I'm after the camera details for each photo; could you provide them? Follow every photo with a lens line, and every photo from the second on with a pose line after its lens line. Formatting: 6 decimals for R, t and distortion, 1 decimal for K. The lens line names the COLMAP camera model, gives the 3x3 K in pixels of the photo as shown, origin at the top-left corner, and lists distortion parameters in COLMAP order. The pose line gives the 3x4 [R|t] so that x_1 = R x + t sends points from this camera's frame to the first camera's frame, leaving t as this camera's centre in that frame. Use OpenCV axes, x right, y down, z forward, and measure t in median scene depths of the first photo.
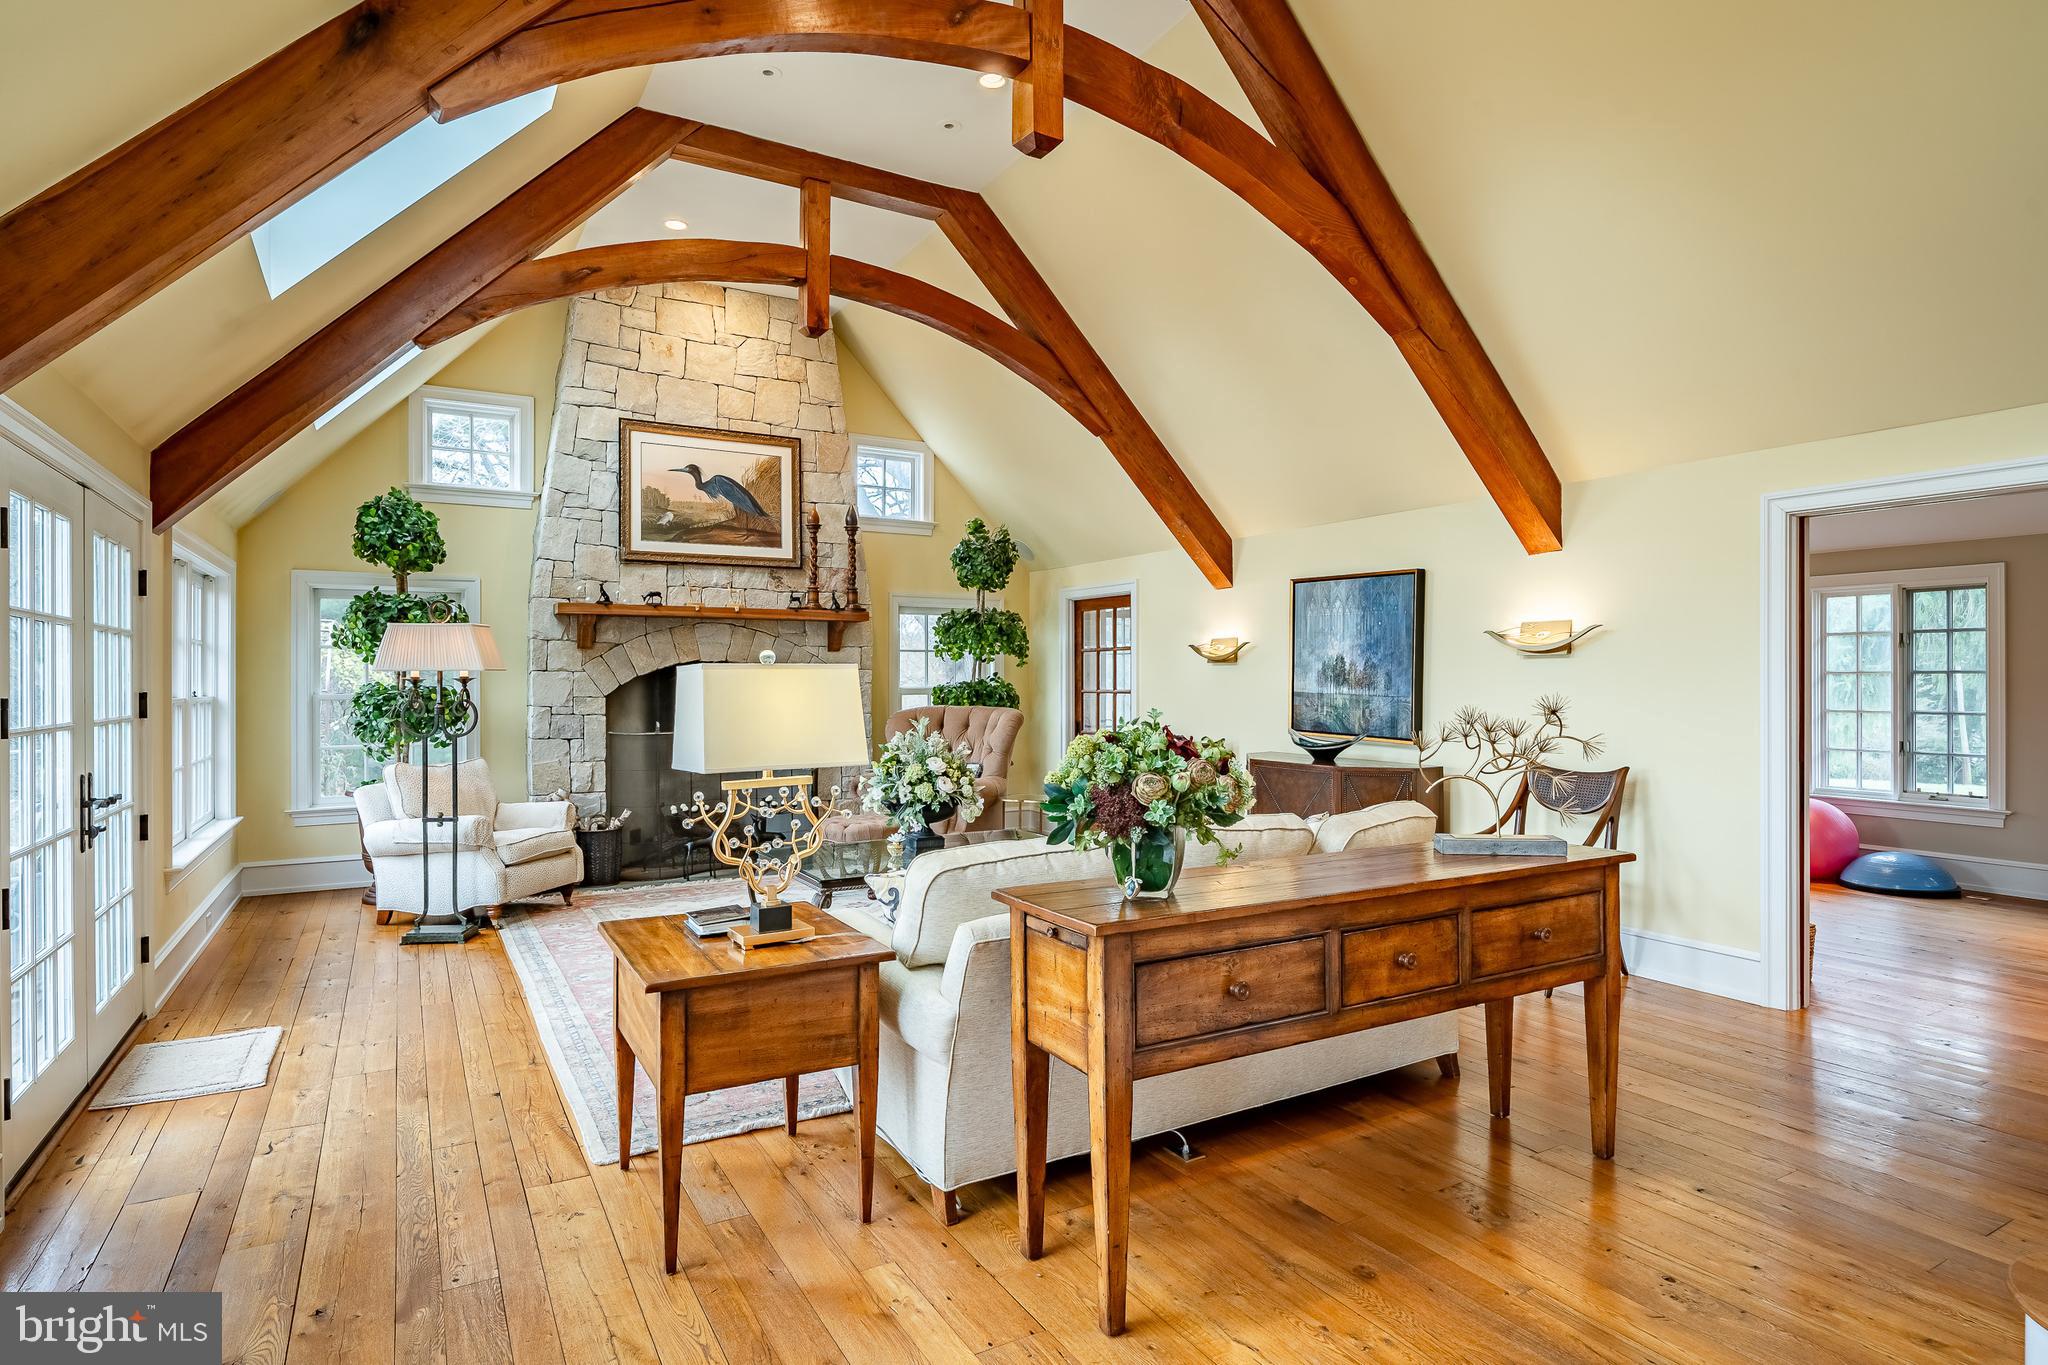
lens RADIAL K [[1080.8, 0, 1009.5], [0, 1080.8, 674.3], [0, 0, 1]] dist [-0.003002, -0.000693]
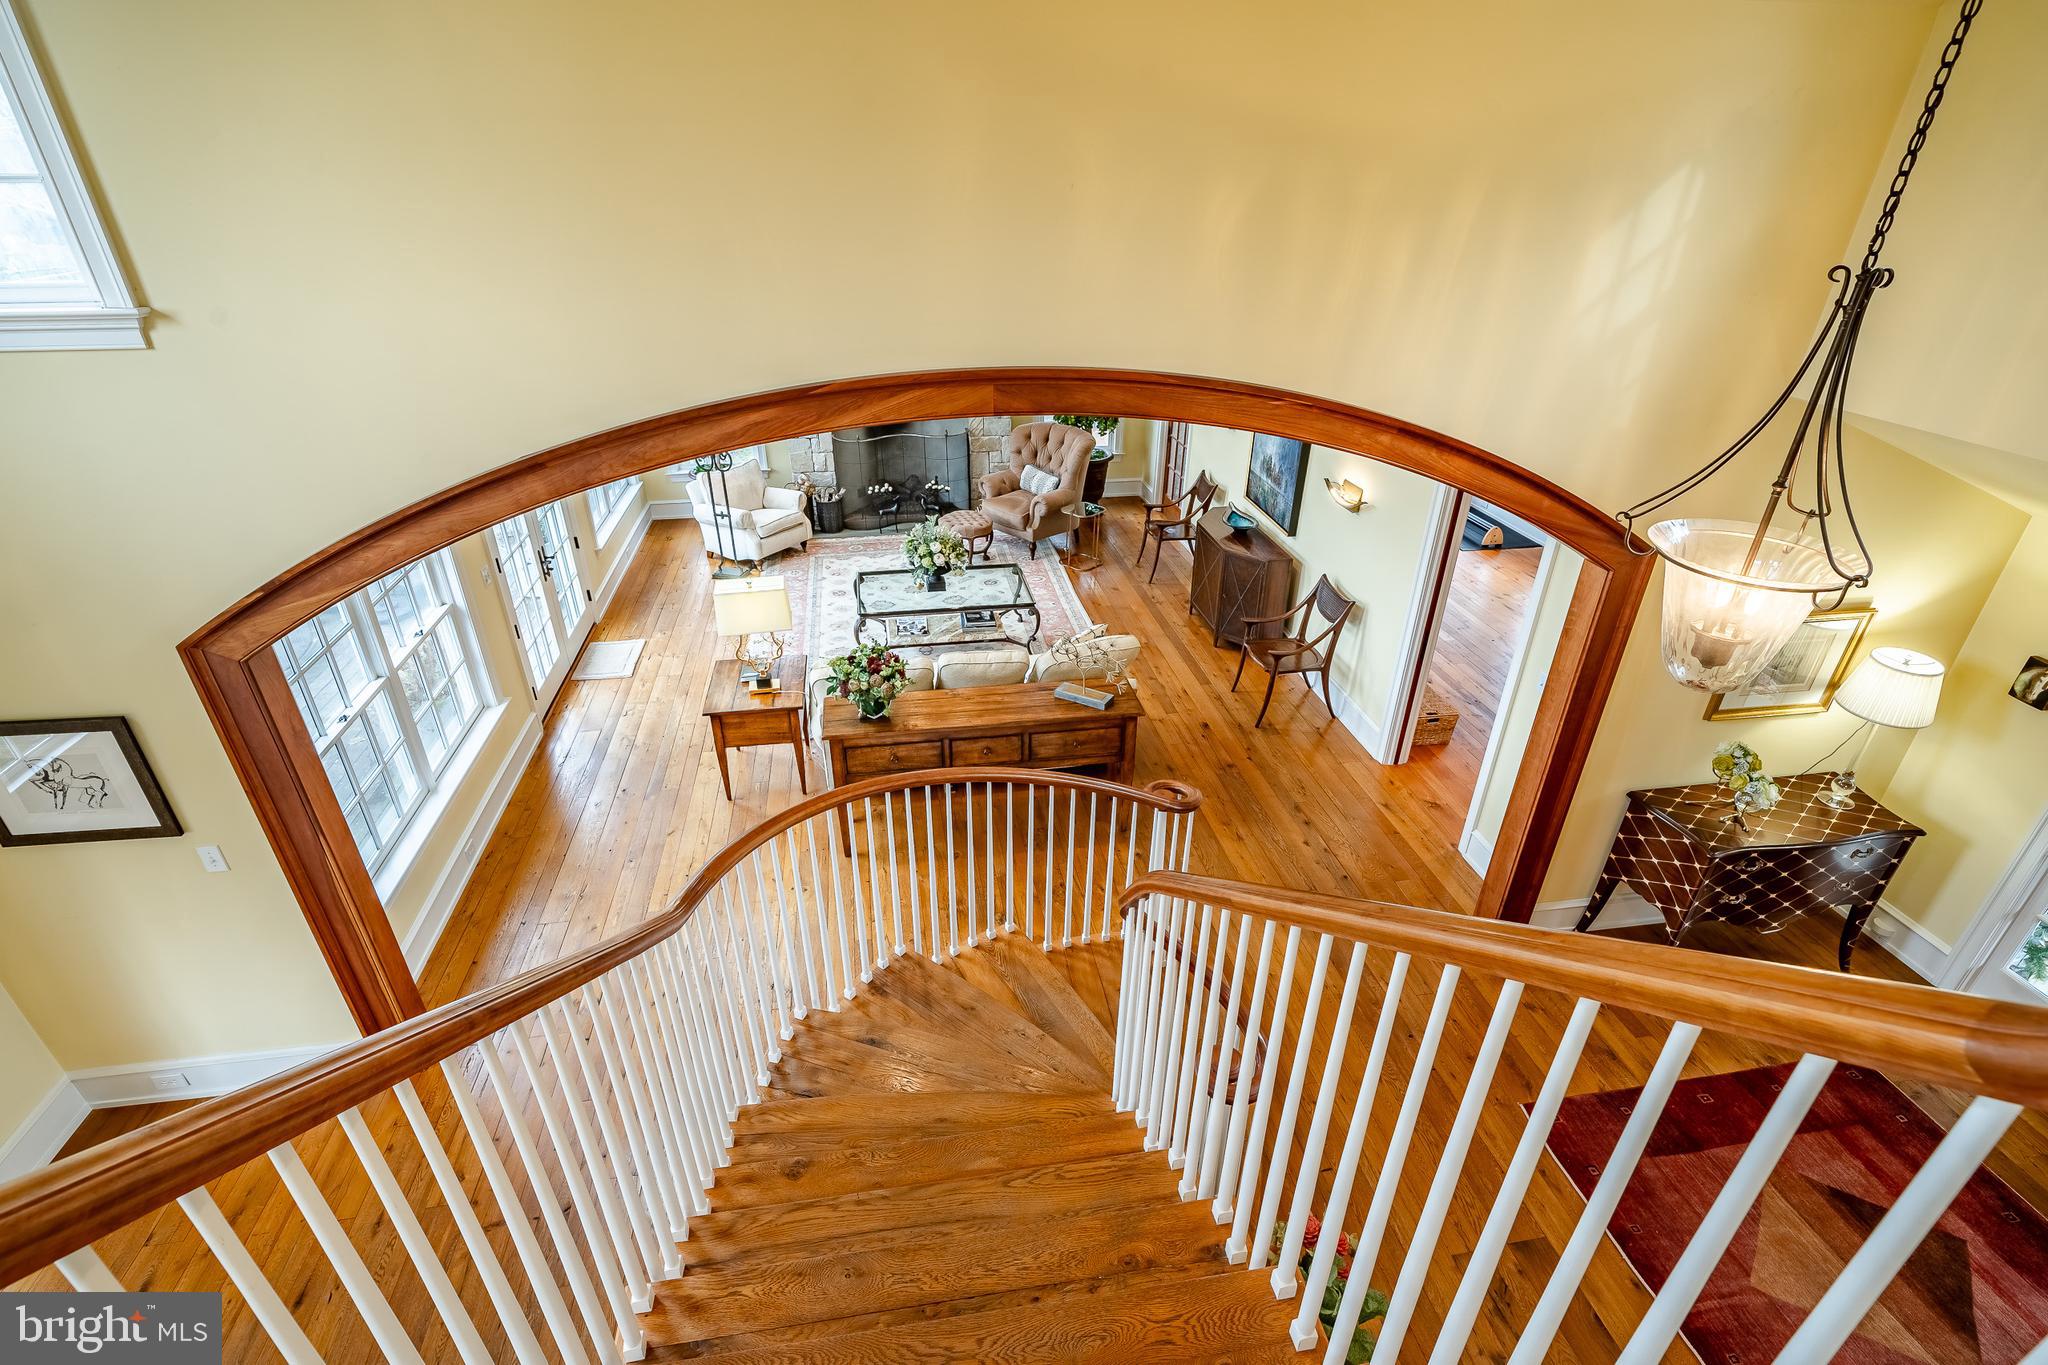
lens RADIAL K [[949.4, 0, 1014.7], [0, 949.4, 685.9], [0, 0, 1]] dist [-0.001044, -0.000116]
pose [[0.938360, 0.173357, -0.299045, 0.357367], [-0.005089, 0.871979, 0.489518, -0.306732], [0.345622, -0.457822, 0.819112, -0.213037]]
